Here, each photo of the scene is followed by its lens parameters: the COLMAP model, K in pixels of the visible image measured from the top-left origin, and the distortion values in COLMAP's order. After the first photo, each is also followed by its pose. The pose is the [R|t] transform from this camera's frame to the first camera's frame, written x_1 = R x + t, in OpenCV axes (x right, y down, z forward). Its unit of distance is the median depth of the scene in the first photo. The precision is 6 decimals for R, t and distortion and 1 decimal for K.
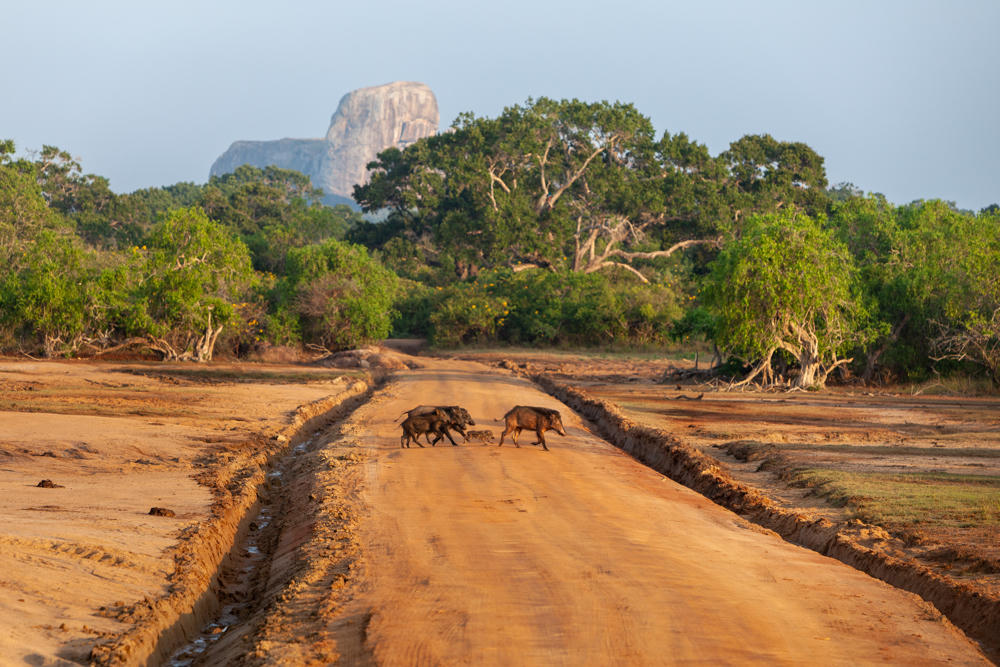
lens RADIAL K [[4847.3, 0, 501.7], [0, 4847.3, 329.5], [0, 0, 1]] dist [-1.081941, 0.000000]
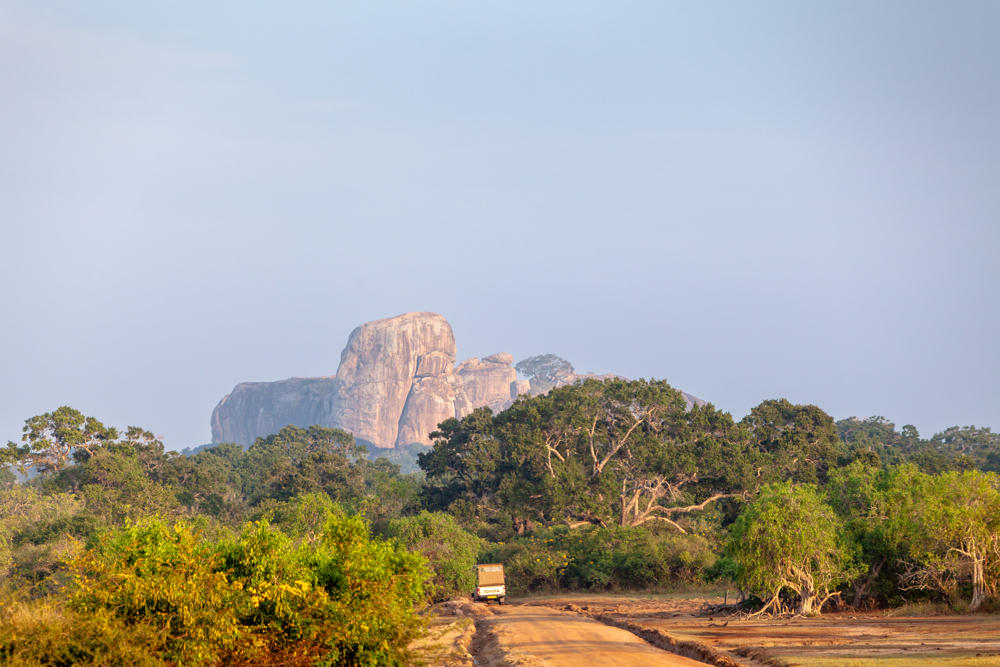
lens RADIAL K [[5727.5, 0, 501.7], [0, 5727.5, 335.0], [0, 0, 1]] dist [-0.042220, 0.000000]
pose [[0.999068, -0.043152, -0.000922, -0.010859], [0.043078, 0.998230, -0.041008, -0.002579], [0.002690, 0.040930, 0.999158, -0.387295]]
